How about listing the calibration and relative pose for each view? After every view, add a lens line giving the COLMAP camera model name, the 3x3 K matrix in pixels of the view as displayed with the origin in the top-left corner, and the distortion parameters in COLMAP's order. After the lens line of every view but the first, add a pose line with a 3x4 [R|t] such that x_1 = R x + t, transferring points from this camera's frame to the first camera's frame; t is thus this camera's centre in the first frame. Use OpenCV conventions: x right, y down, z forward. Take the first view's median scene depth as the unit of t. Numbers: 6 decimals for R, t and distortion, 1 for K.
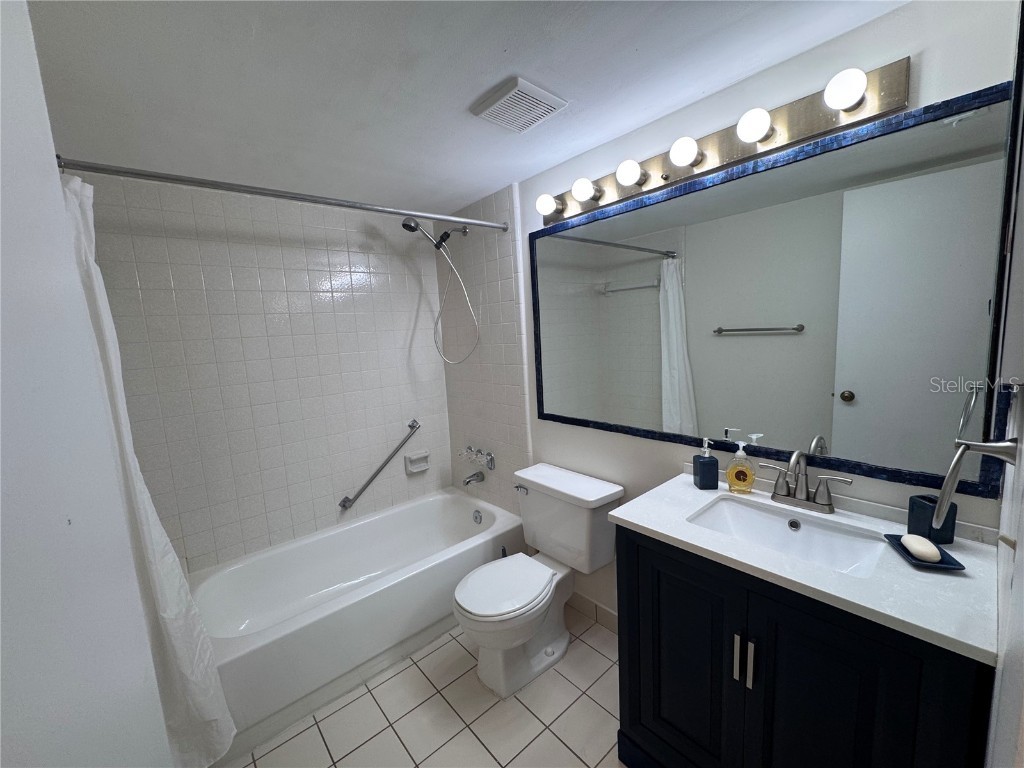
lens RADIAL K [[409.0, 0, 511.1], [0, 409.0, 385.0], [0, 0, 1]] dist [-0.003257, -0.000391]
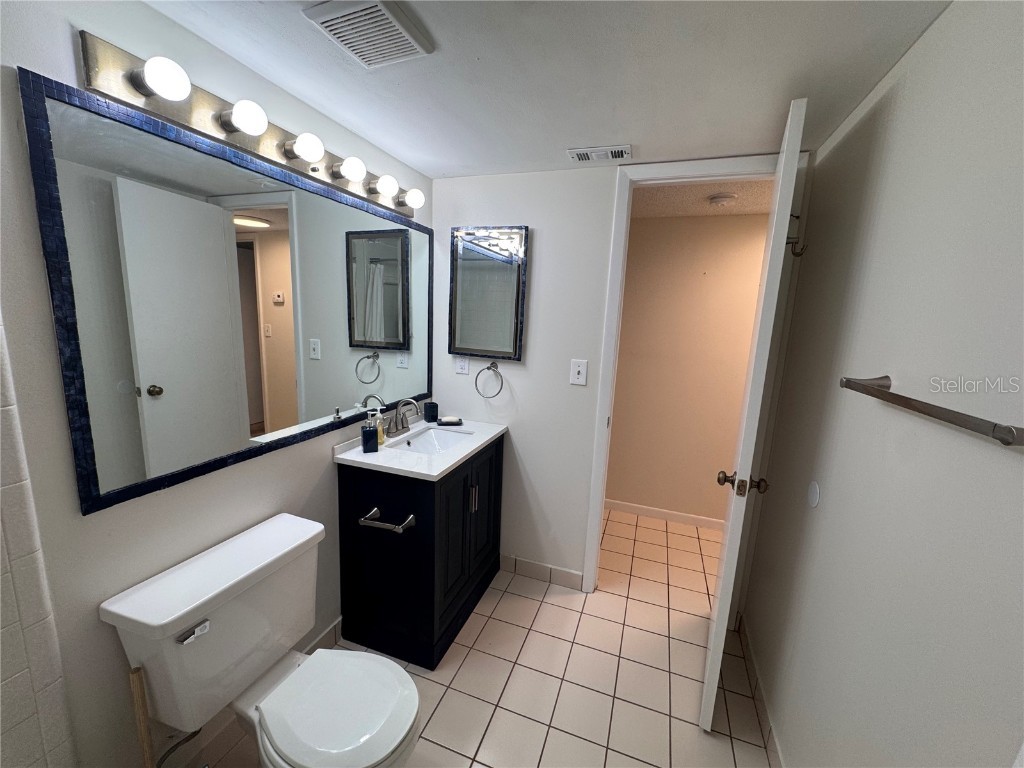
lens RADIAL K [[409.0, 0, 511.1], [0, 409.0, 385.0], [0, 0, 1]] dist [-0.003257, -0.000391]
pose [[-0.492725, -0.107801, 0.863482, -0.643841], [0.108378, 0.976968, 0.183813, -0.103387], [-0.863410, 0.184152, -0.469694, 0.993548]]
